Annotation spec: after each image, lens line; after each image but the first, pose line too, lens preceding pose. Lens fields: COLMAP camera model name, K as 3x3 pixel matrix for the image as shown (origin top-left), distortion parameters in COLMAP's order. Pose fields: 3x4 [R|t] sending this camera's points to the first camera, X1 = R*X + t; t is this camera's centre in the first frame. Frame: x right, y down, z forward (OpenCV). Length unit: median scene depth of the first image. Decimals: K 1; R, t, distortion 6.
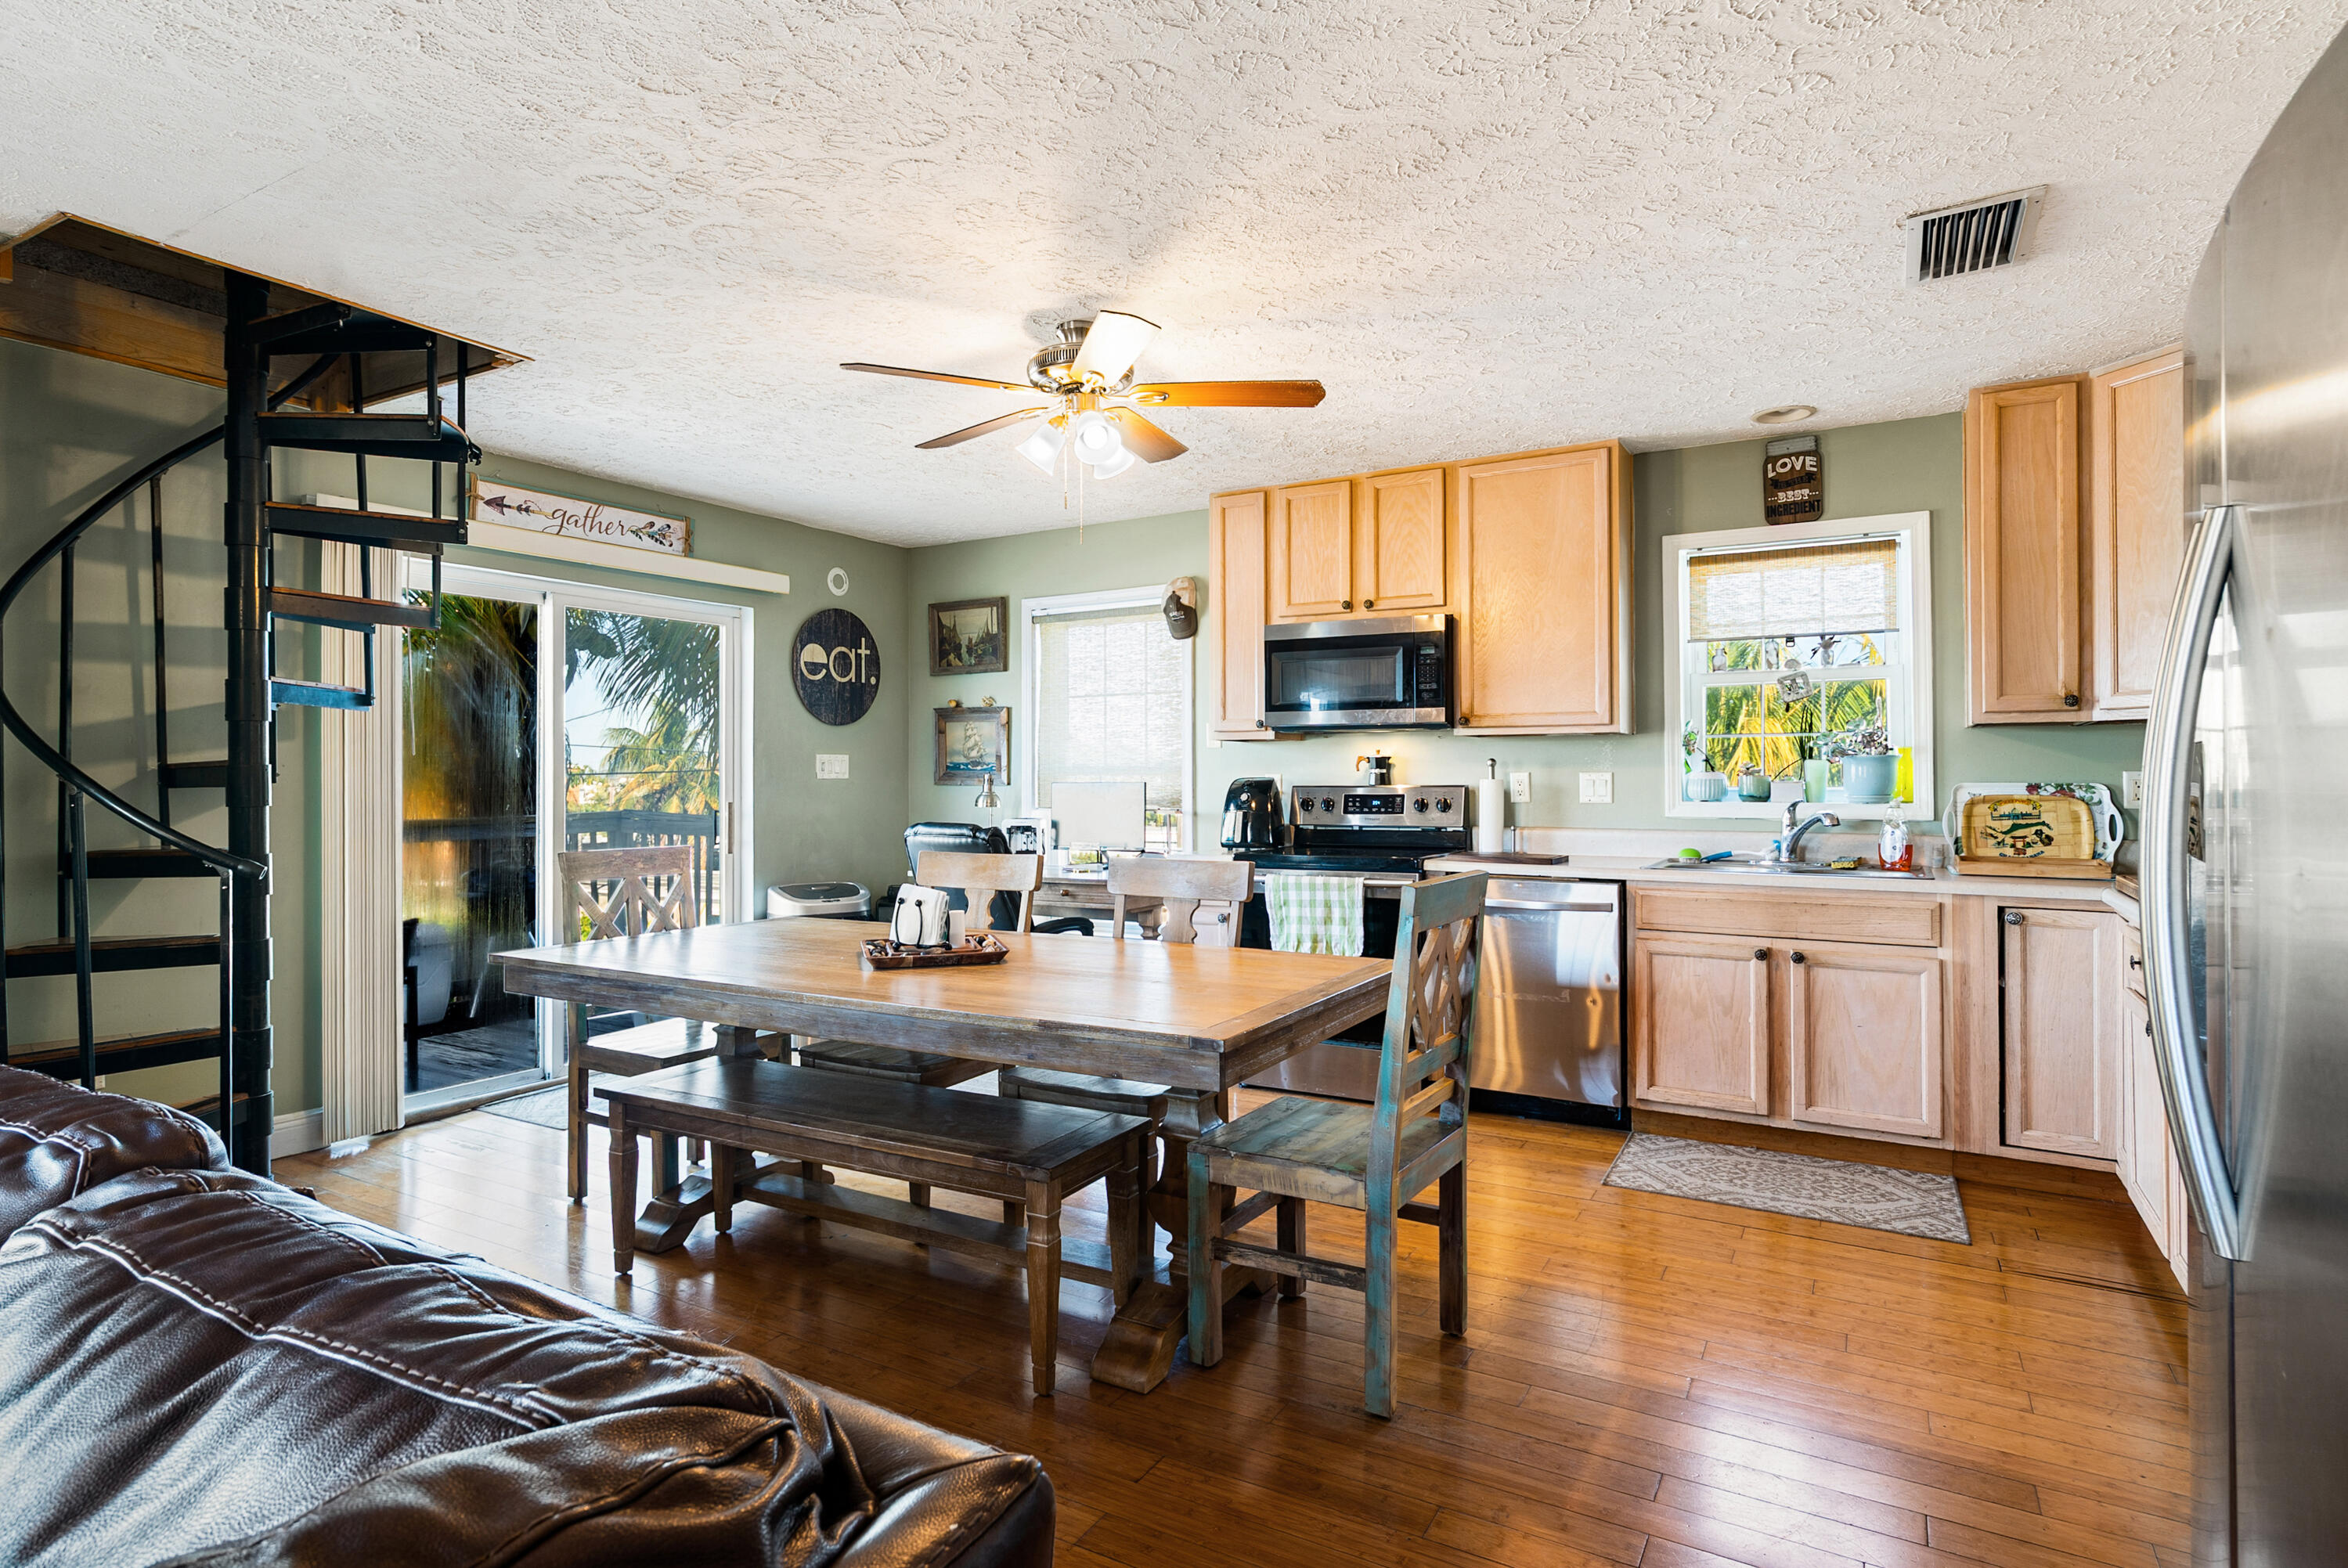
lens RADIAL K [[1243.7, 0, 1173.2], [0, 1243.7, 777.8], [0, 0, 1]] dist [-0.001368, -0.000242]
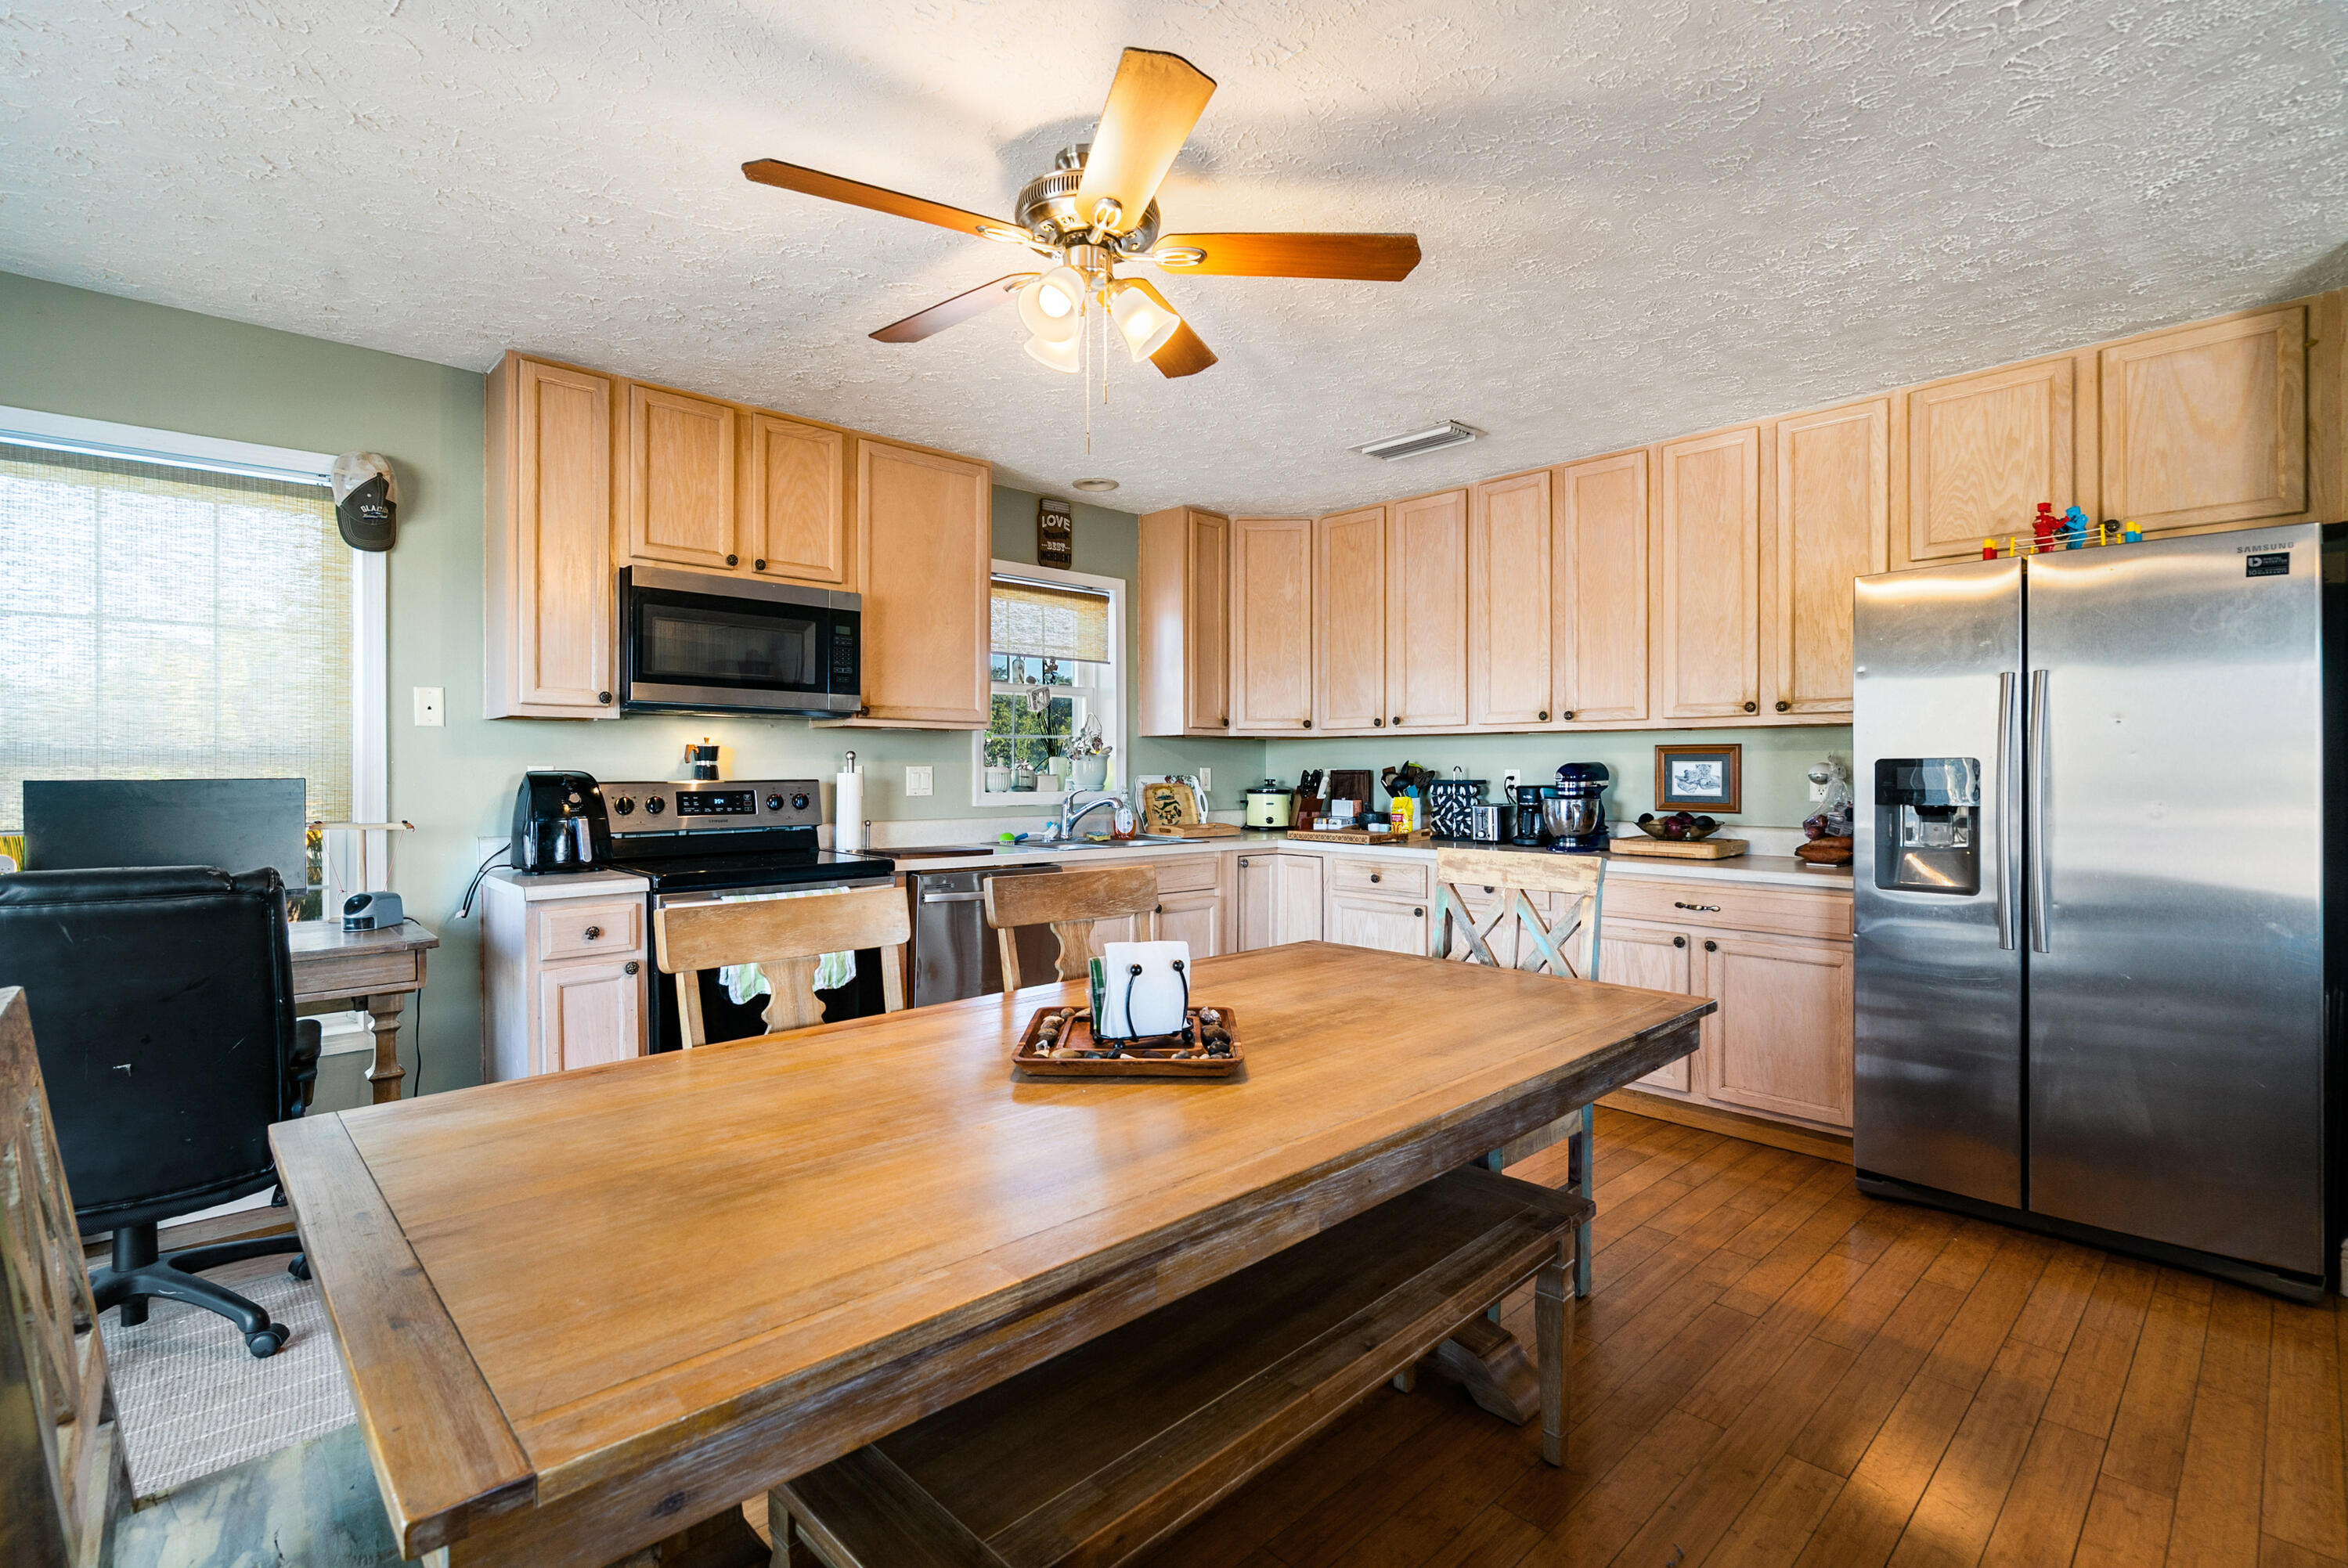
lens RADIAL K [[1078.8, 0, 1169.4], [0, 1078.8, 774.3], [0, 0, 1]] dist [-0.005981, 0.000492]
pose [[0.281428, -0.002400, 0.959579, -0.504473], [-0.001769, 0.999994, 0.003020, -0.000645], [-0.959581, -0.002548, 0.281422, 0.574439]]
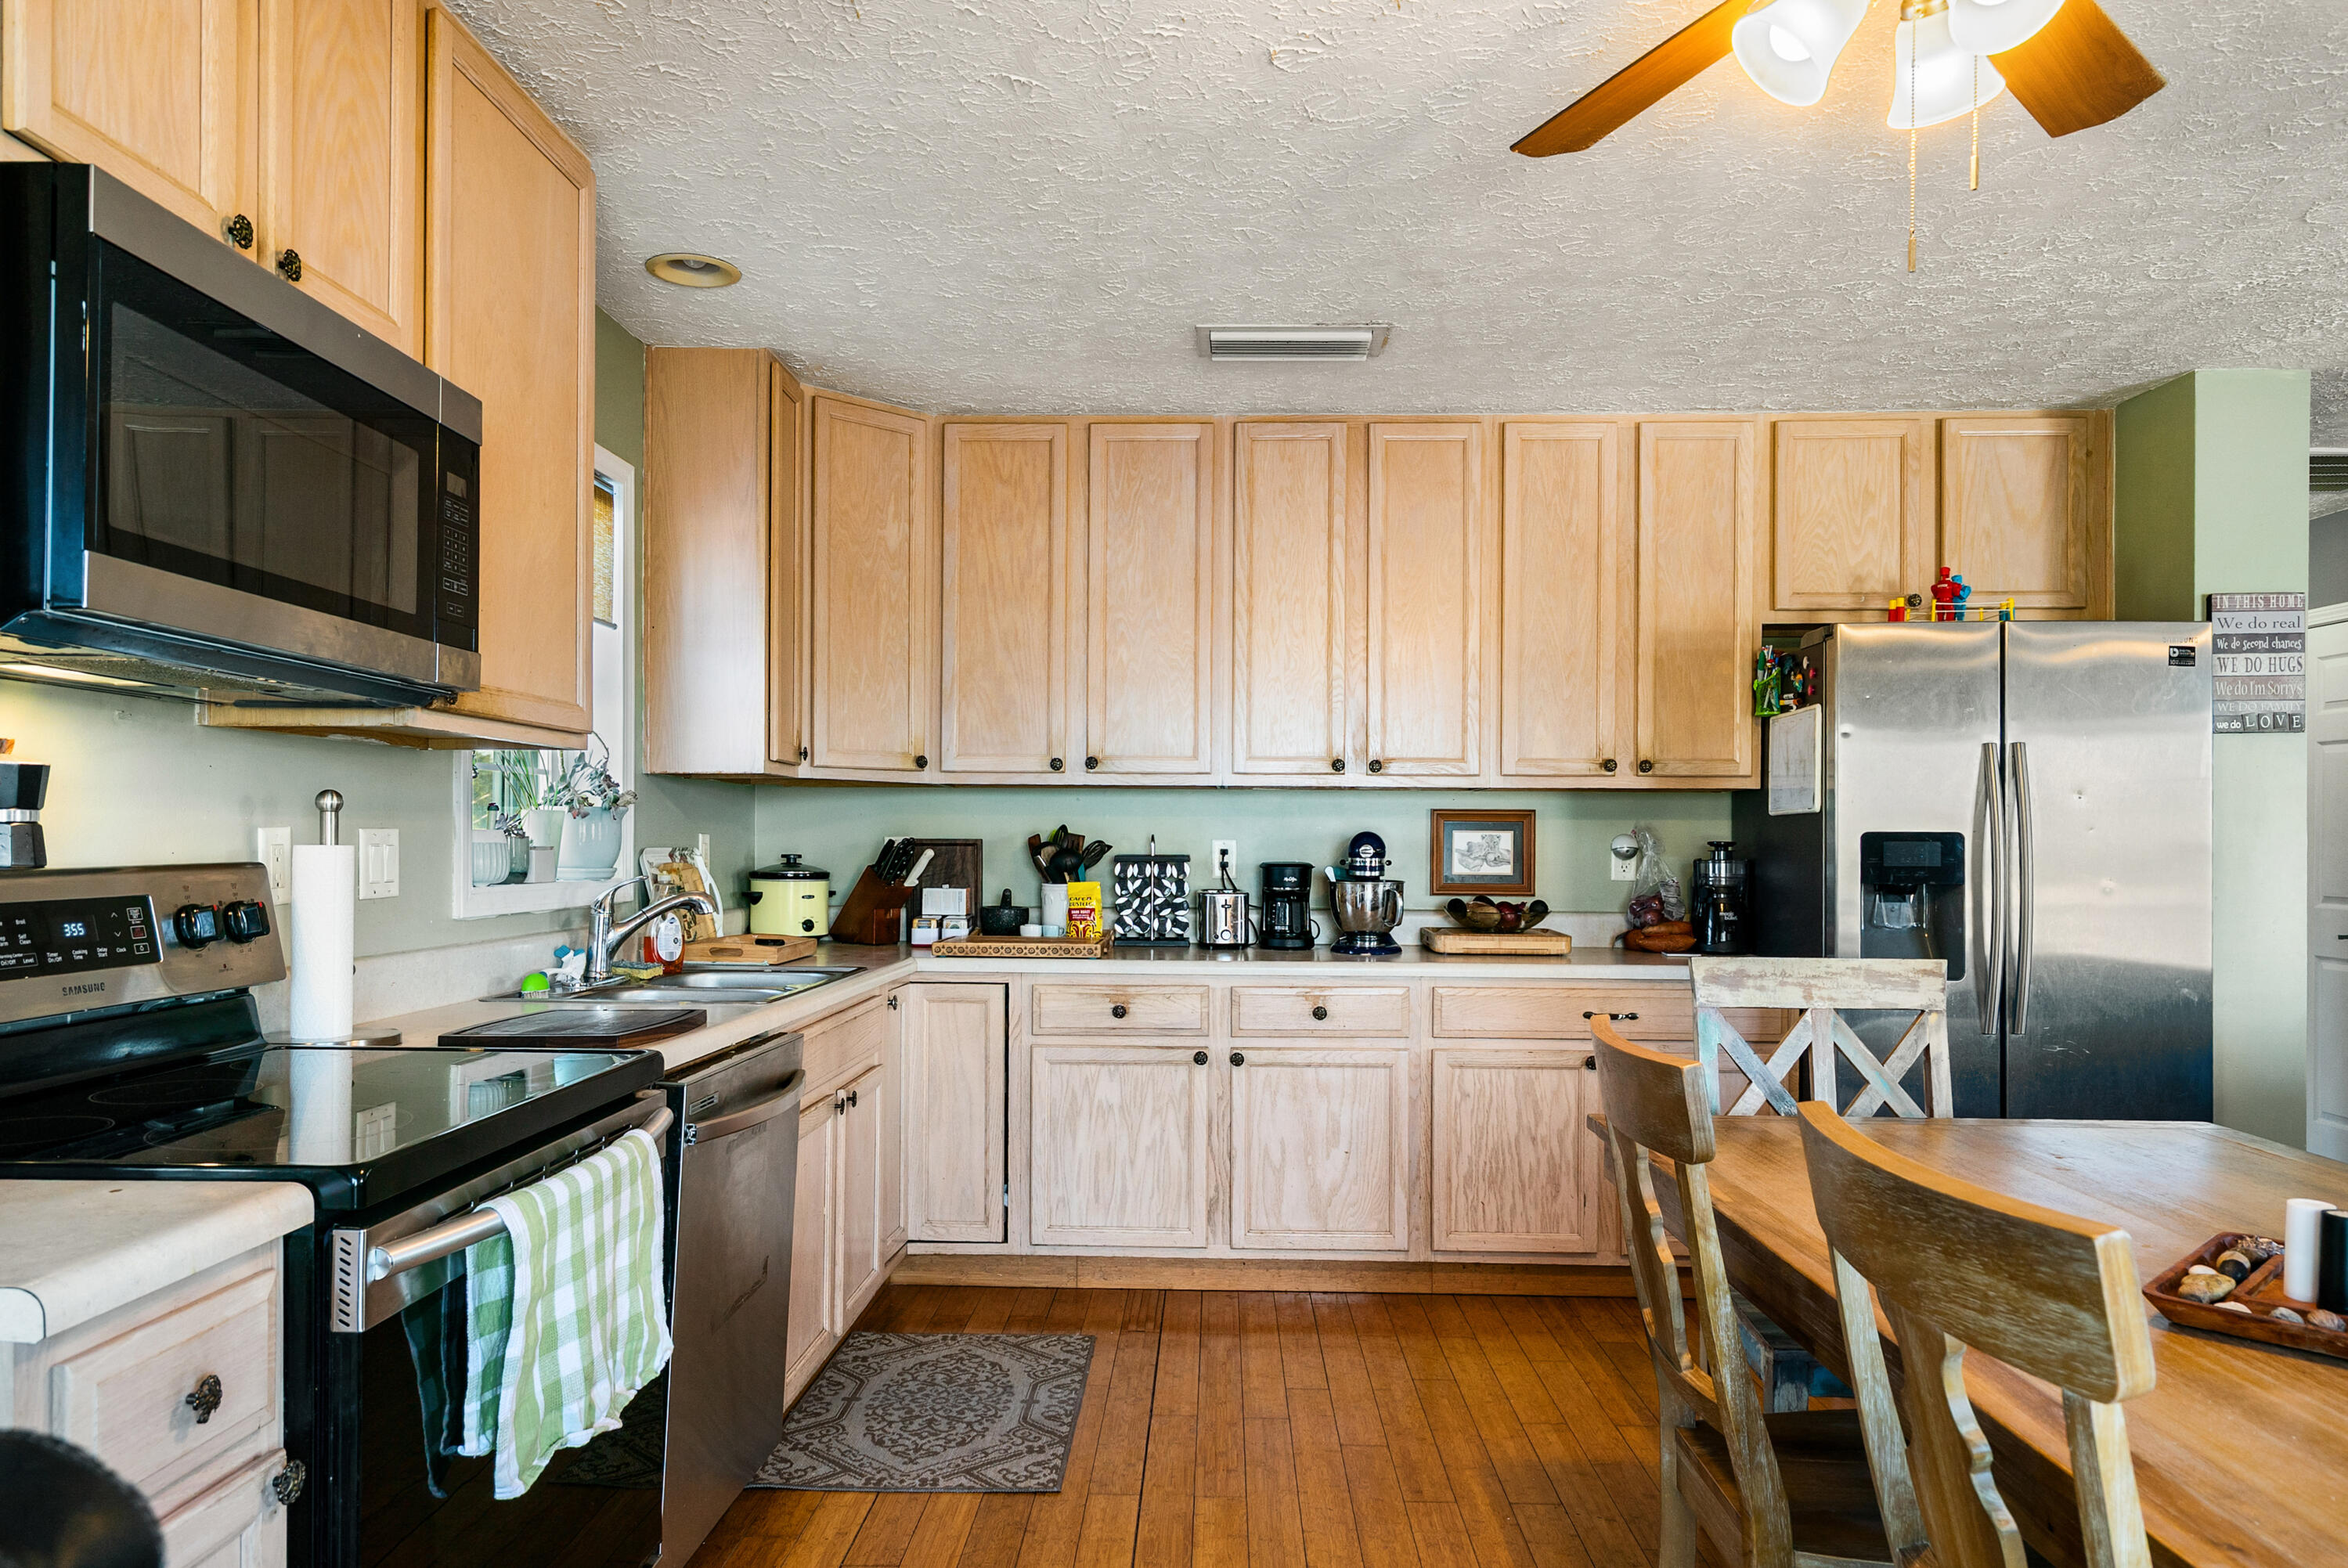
lens RADIAL K [[1529.2, 0, 1198.4], [0, 1529.2, 842.2], [0, 0, 1]] dist [-0.001453, -0.000569]
pose [[-0.483017, -0.003357, 0.875604, -0.296893], [-0.005932, 0.999982, 0.000562, -0.001590], [-0.875591, -0.004923, -0.483029, 1.070051]]
